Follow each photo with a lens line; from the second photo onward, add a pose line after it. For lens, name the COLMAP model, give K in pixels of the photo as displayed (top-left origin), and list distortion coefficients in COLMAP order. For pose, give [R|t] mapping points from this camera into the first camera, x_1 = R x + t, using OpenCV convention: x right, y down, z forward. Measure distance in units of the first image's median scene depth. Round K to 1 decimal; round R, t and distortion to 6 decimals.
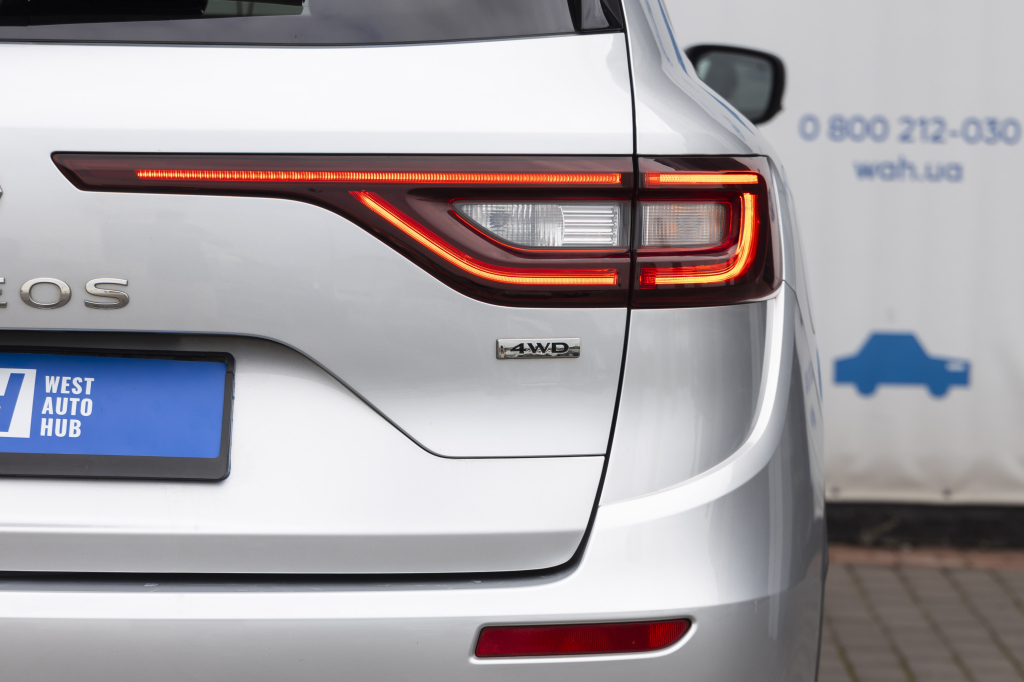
lens RADIAL K [[2926.2, 0, 511.0], [0, 2926.2, 340.0], [0, 0, 1]] dist [-0.054795, 0.000000]
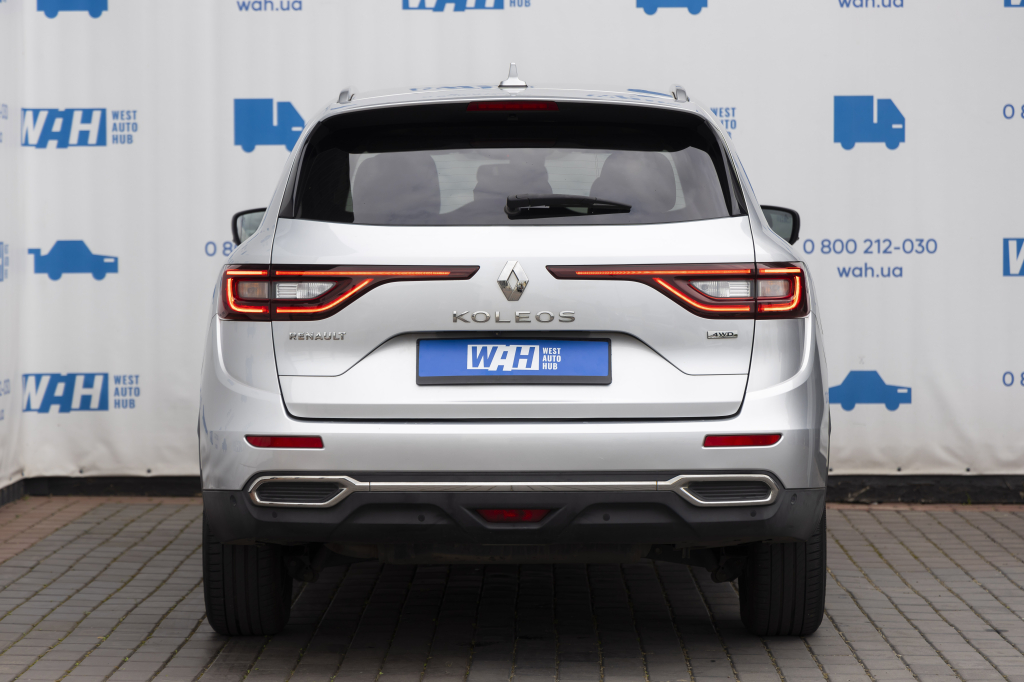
lens RADIAL K [[3163.5, 0, 515.2], [0, 3163.5, 331.8], [0, 0, 1]] dist [0.056553, 0.000000]
pose [[0.999665, -0.020837, 0.015338, -0.223293], [0.021504, 0.998770, -0.044672, 0.124825], [-0.014388, 0.044986, 0.998884, -1.886175]]
